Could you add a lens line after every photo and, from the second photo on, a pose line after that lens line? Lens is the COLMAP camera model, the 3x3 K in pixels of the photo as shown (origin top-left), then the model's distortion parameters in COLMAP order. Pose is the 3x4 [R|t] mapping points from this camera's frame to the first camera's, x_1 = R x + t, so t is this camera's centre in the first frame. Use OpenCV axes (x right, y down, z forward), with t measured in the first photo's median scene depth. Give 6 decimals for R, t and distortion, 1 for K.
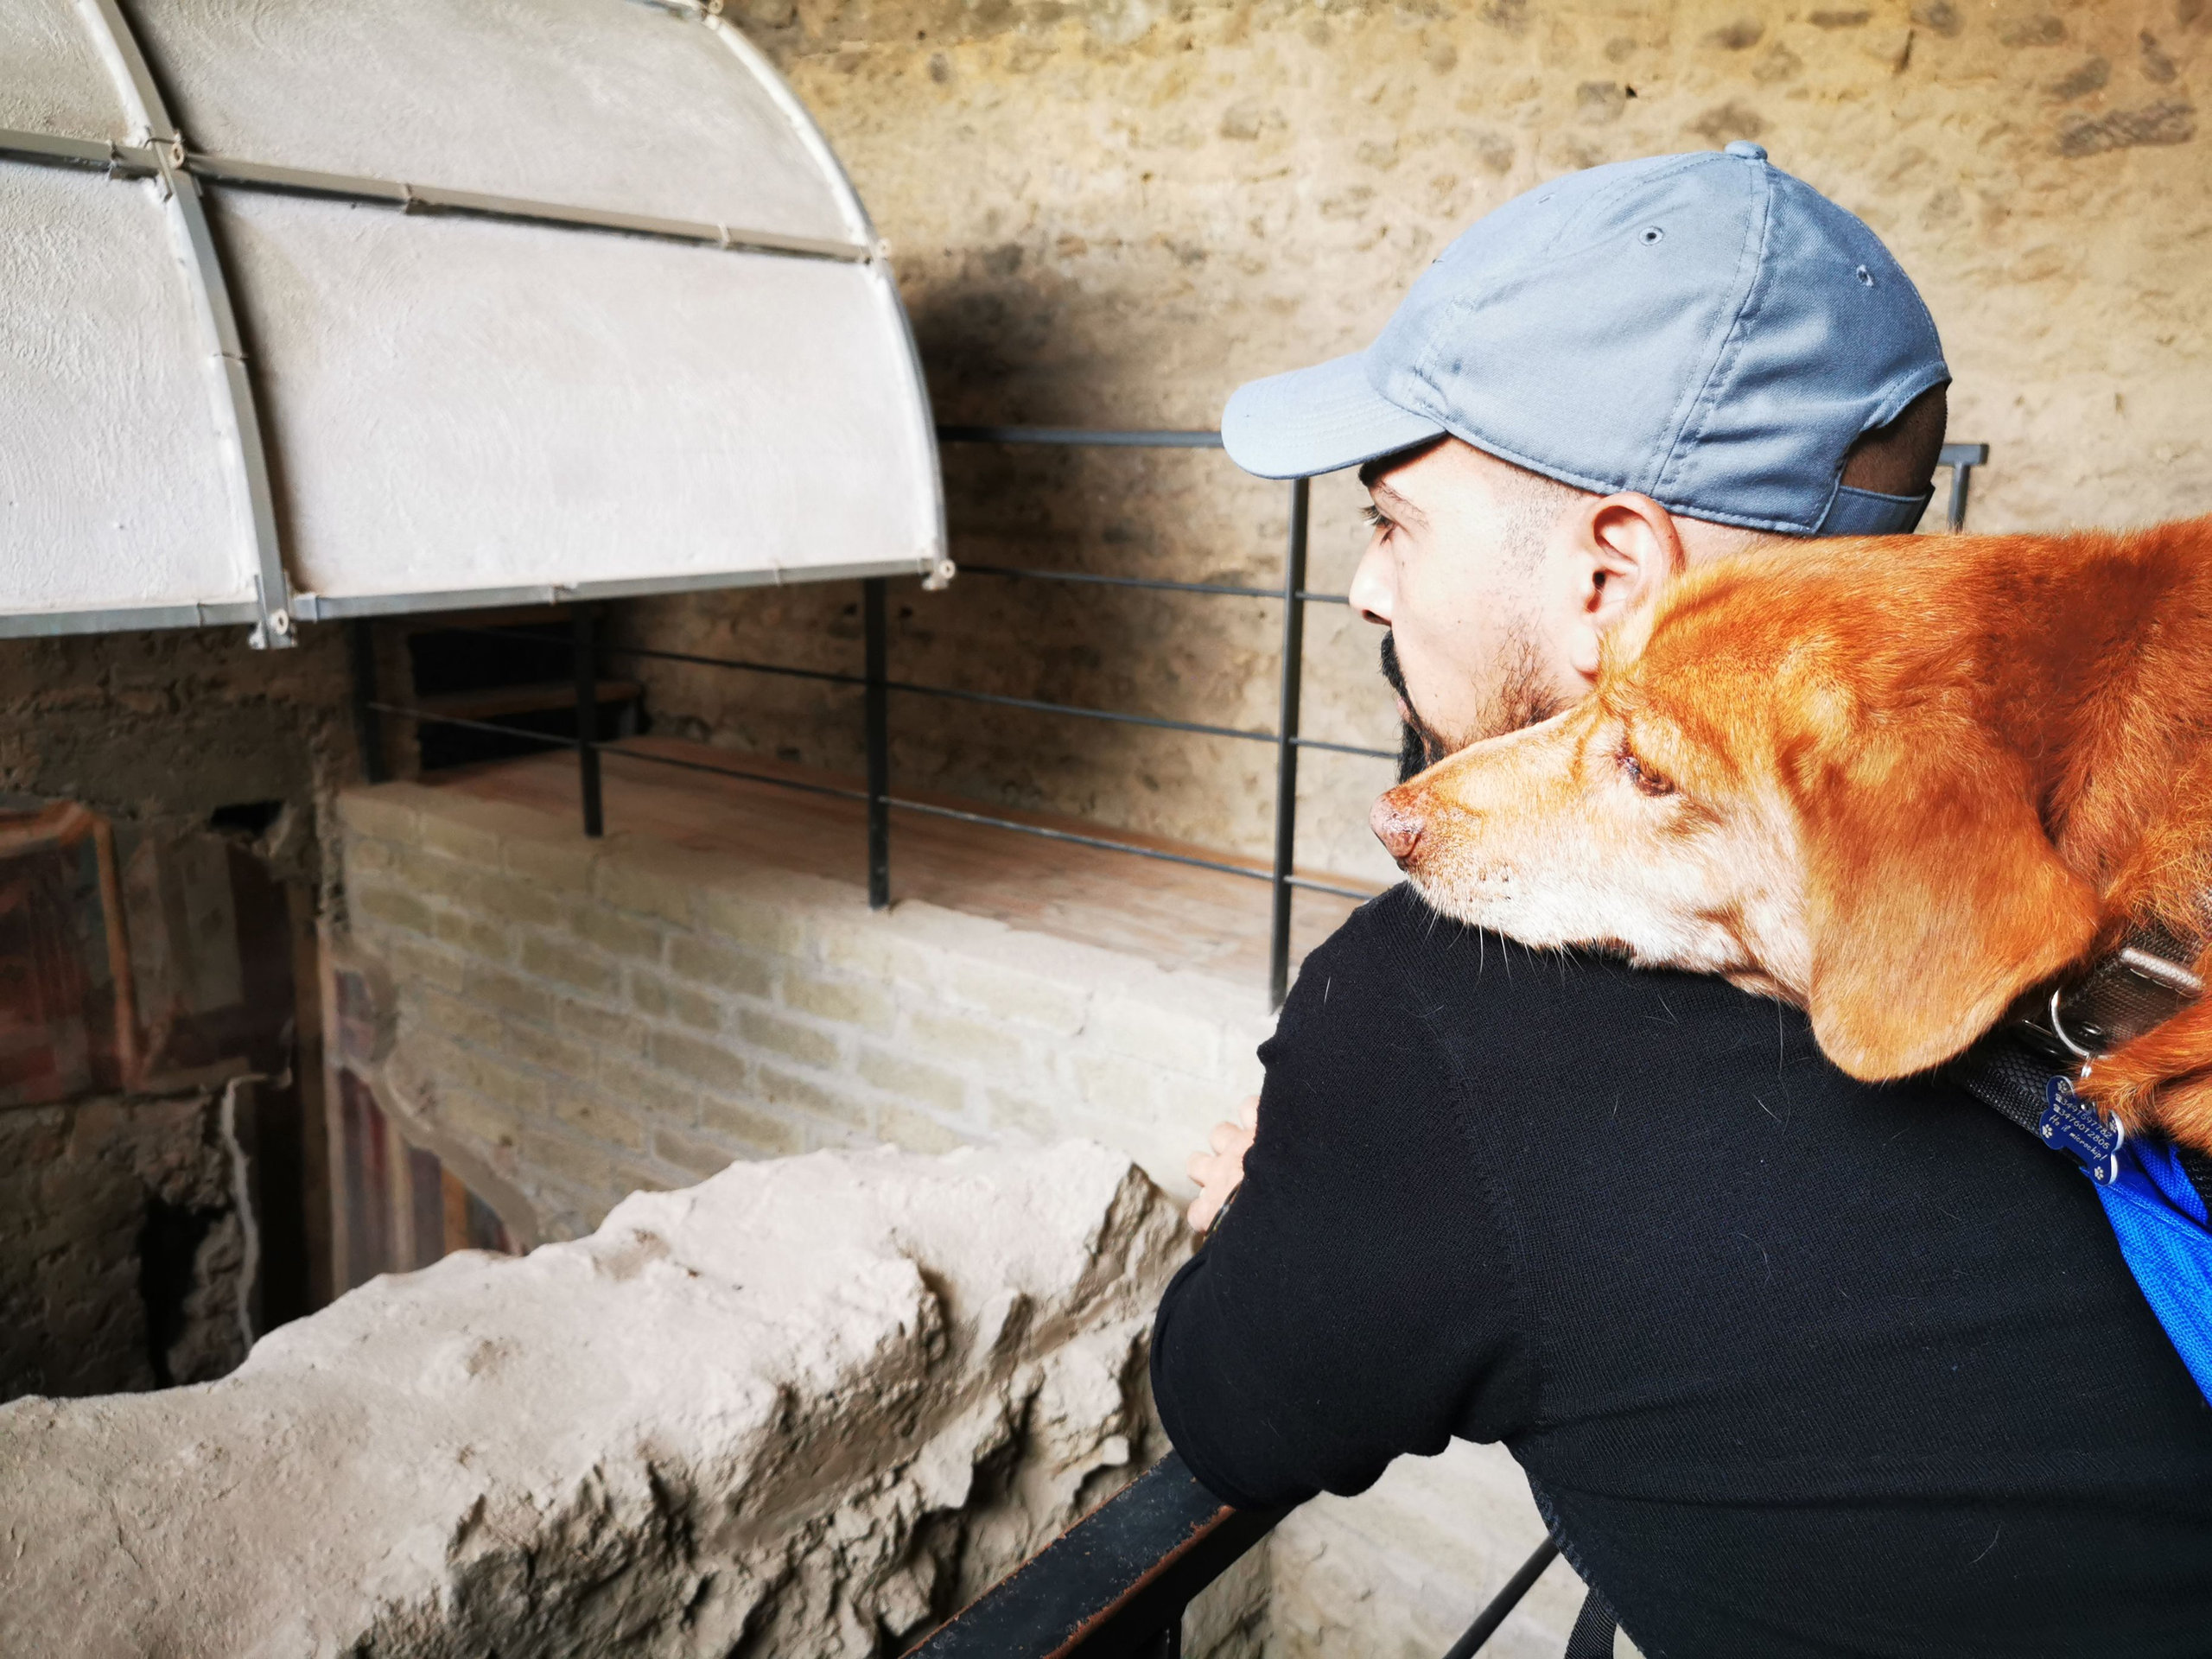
lens RADIAL K [[1699.2, 0, 1105.5], [0, 1699.2, 829.5], [0, 0, 1]] dist [0.035942, -0.027401]
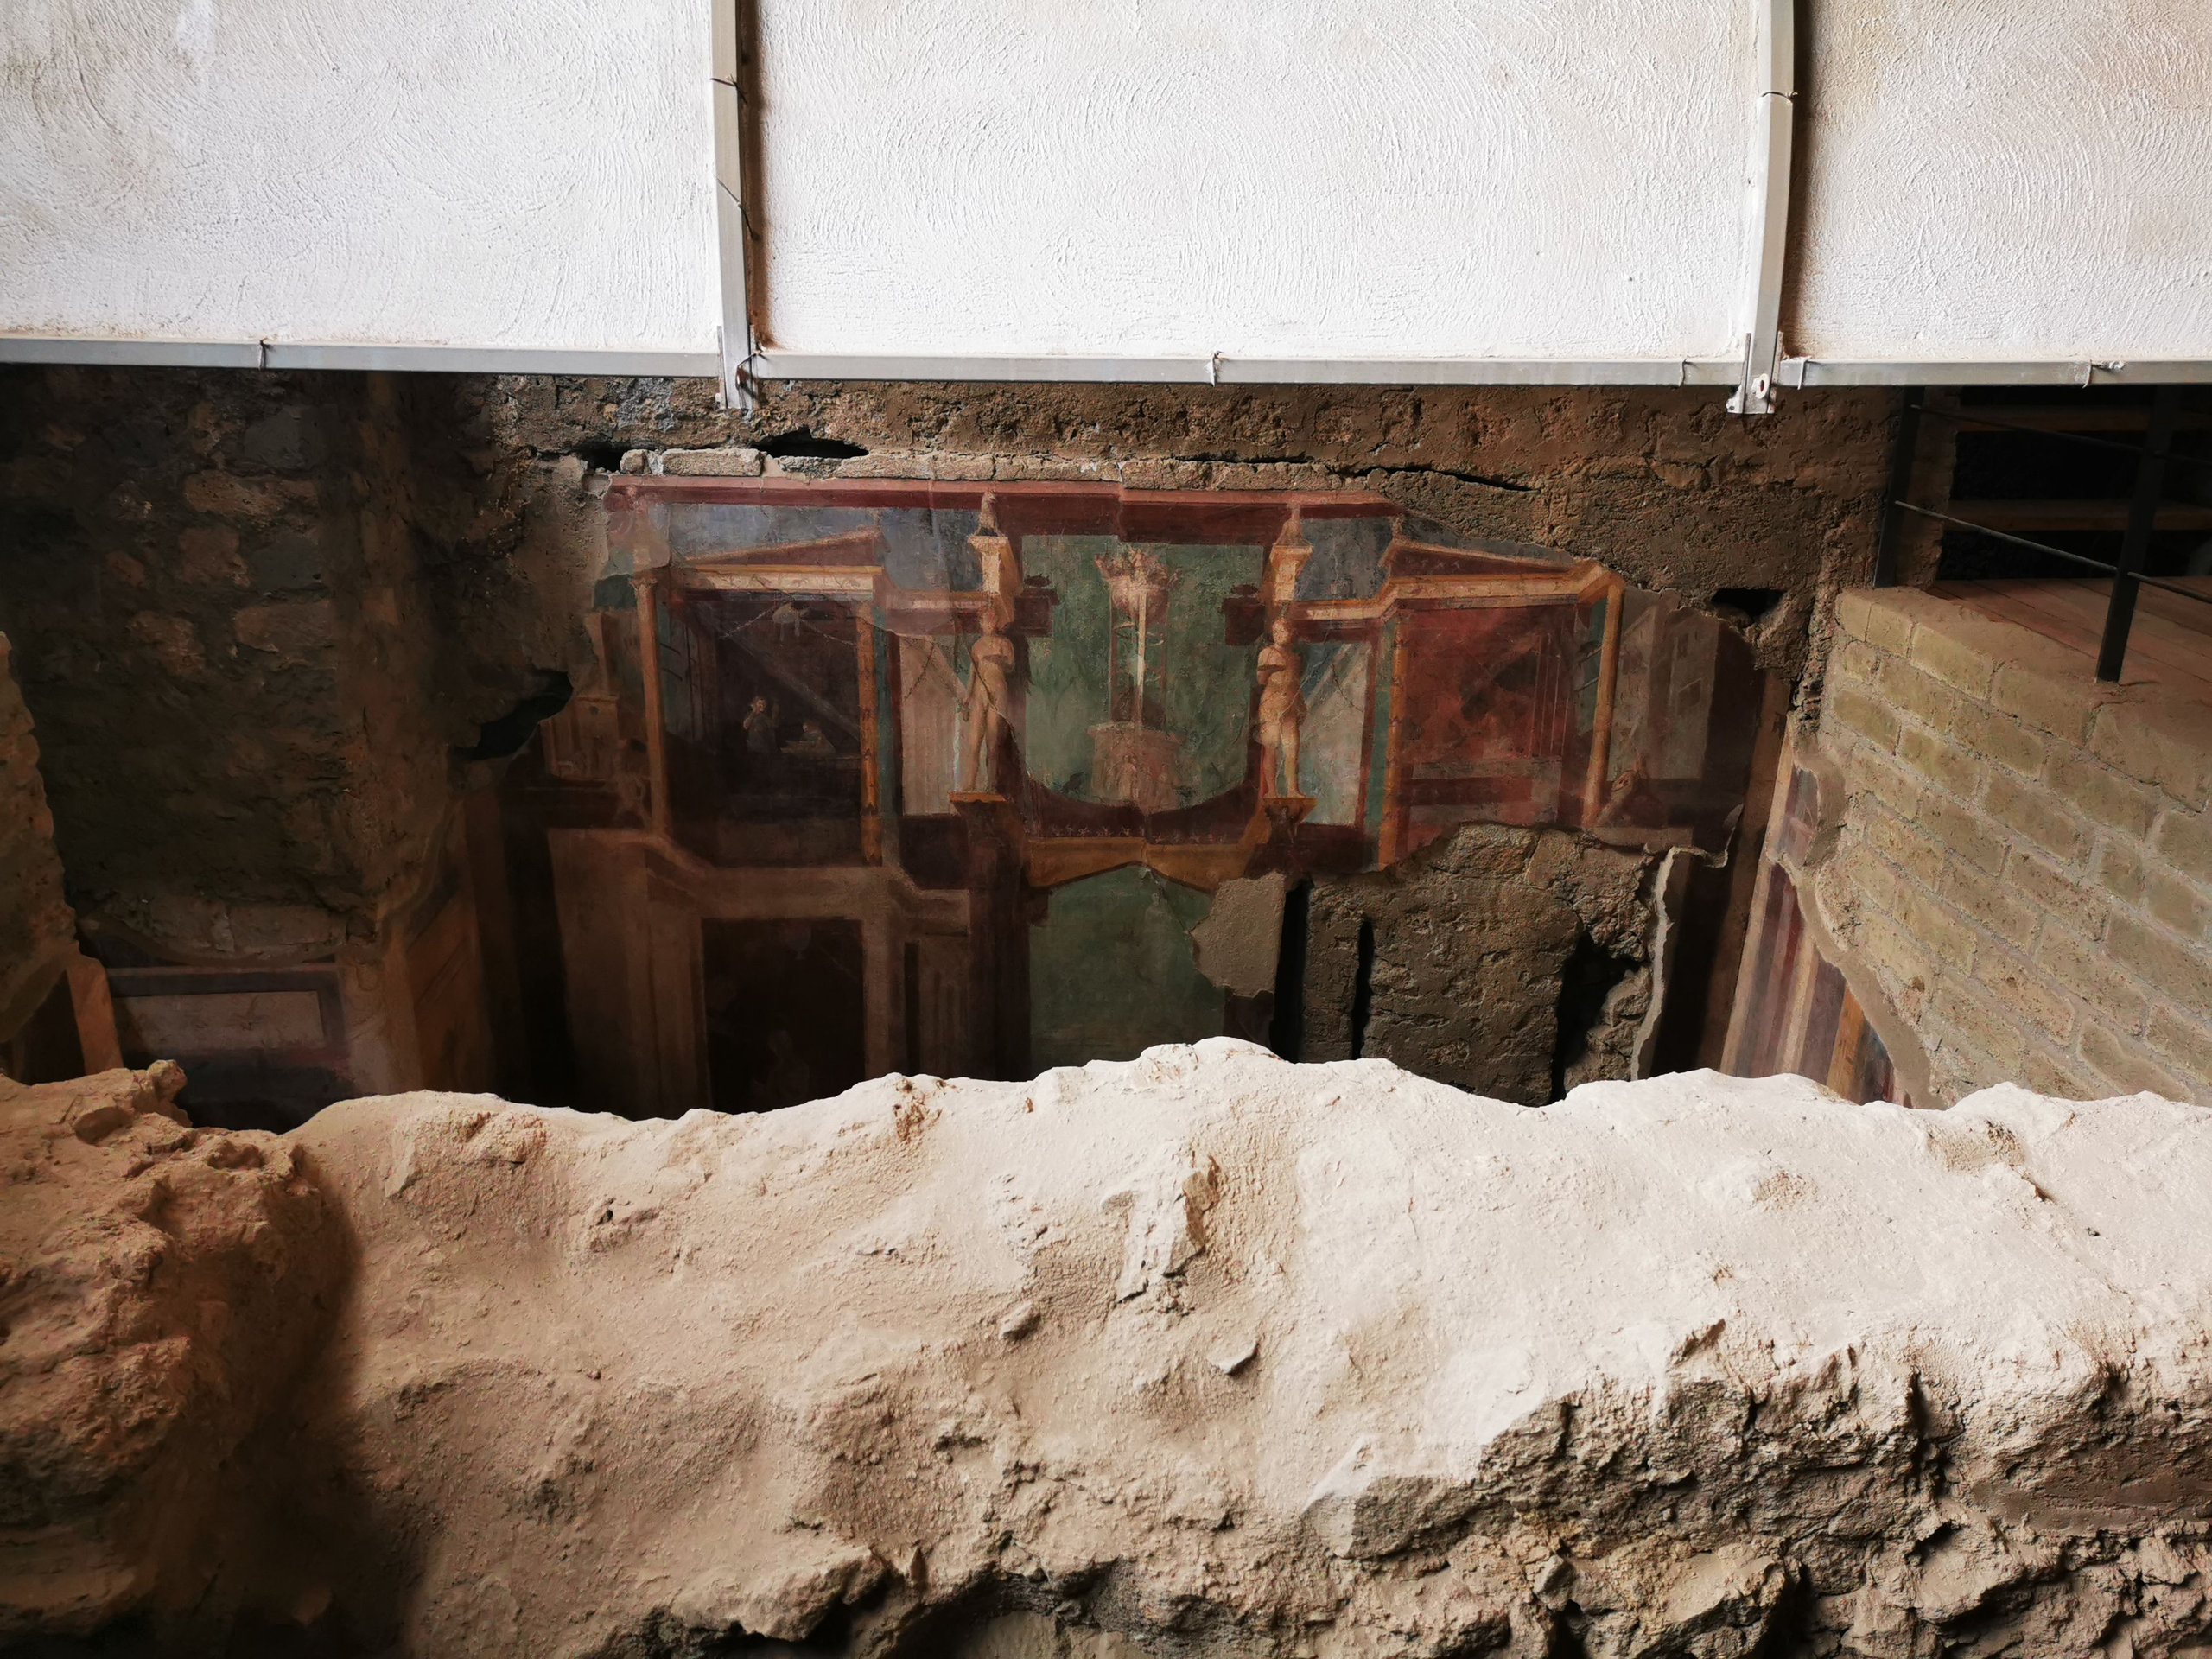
lens RADIAL K [[1699.2, 0, 1098.6], [0, 1699.2, 836.1], [0, 0, 1]] dist [0.035942, -0.027401]
pose [[0.652589, 0.246908, -0.716355, 0.009817], [-0.162431, 0.969026, 0.186024, 0.002024], [0.740098, -0.005039, 0.672481, 0.038346]]
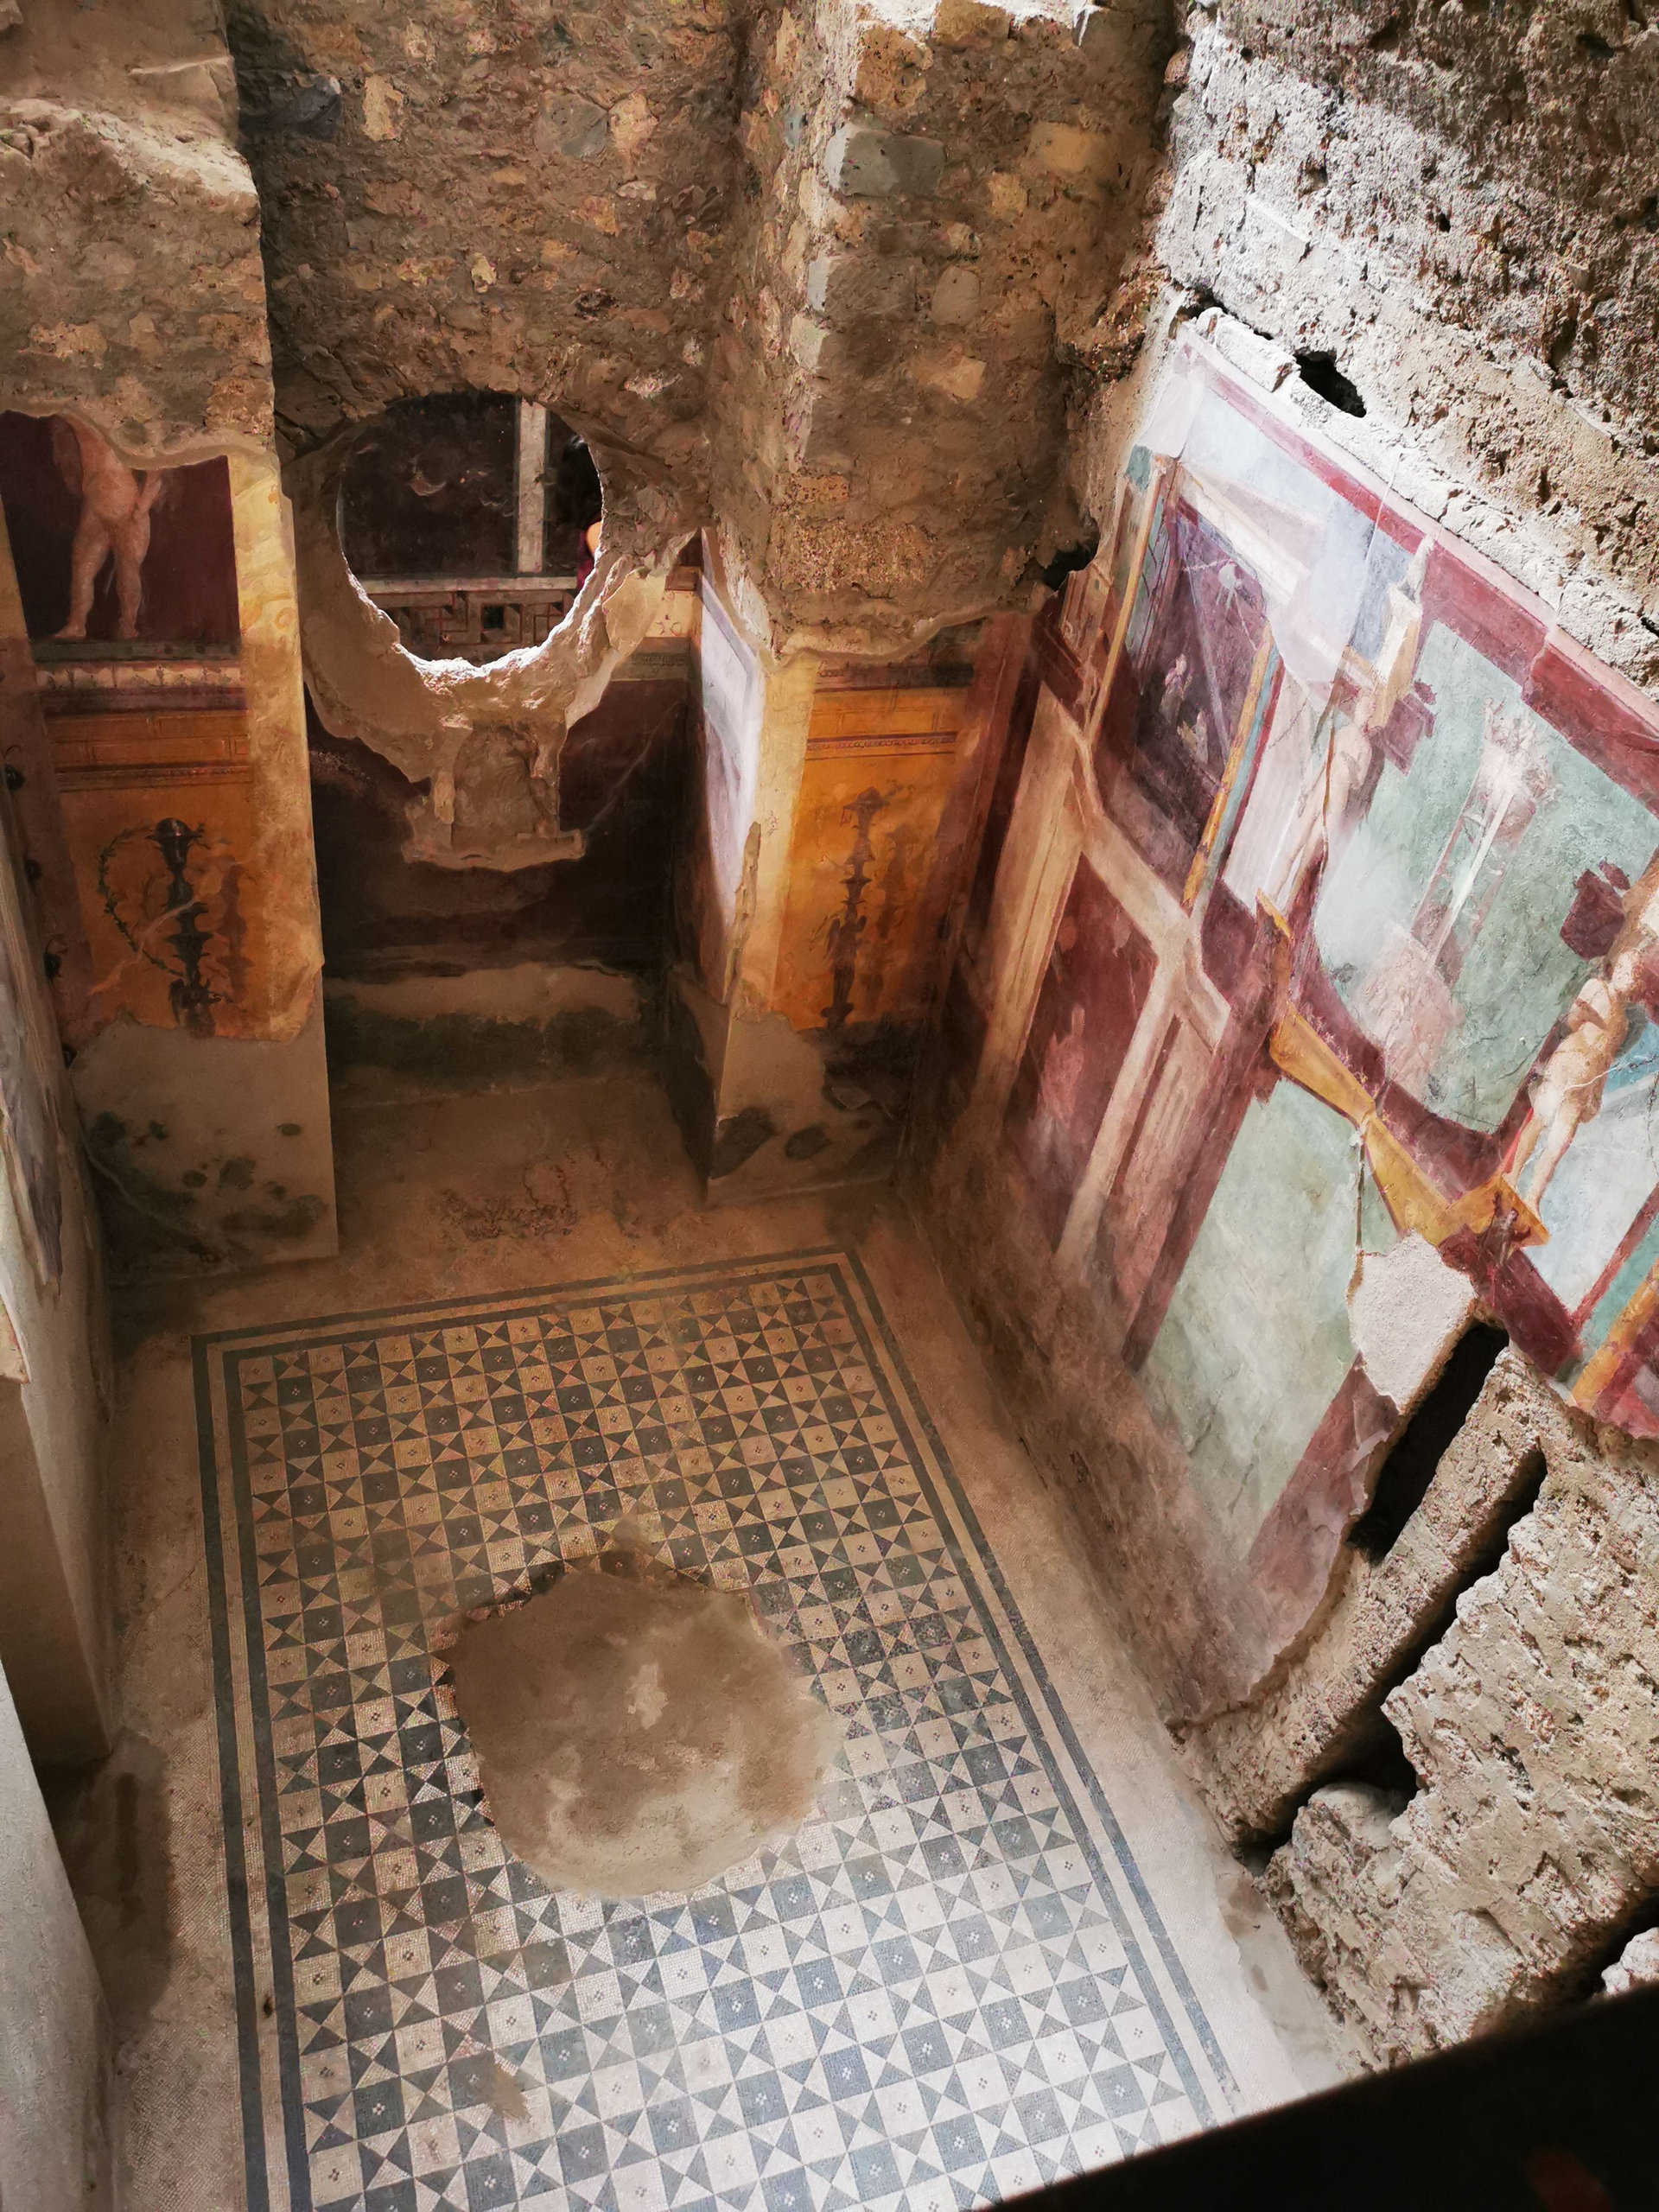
lens RADIAL K [[1699.2, 0, 826.7], [0, 1699.2, 1102.5], [0, 0, 1]] dist [0.035942, -0.027401]
pose [[-0.555357, 0.465572, -0.689072, -0.098353], [-0.322603, 0.643101, 0.694513, -0.282359], [0.766489, 0.608000, -0.206956, 0.851198]]
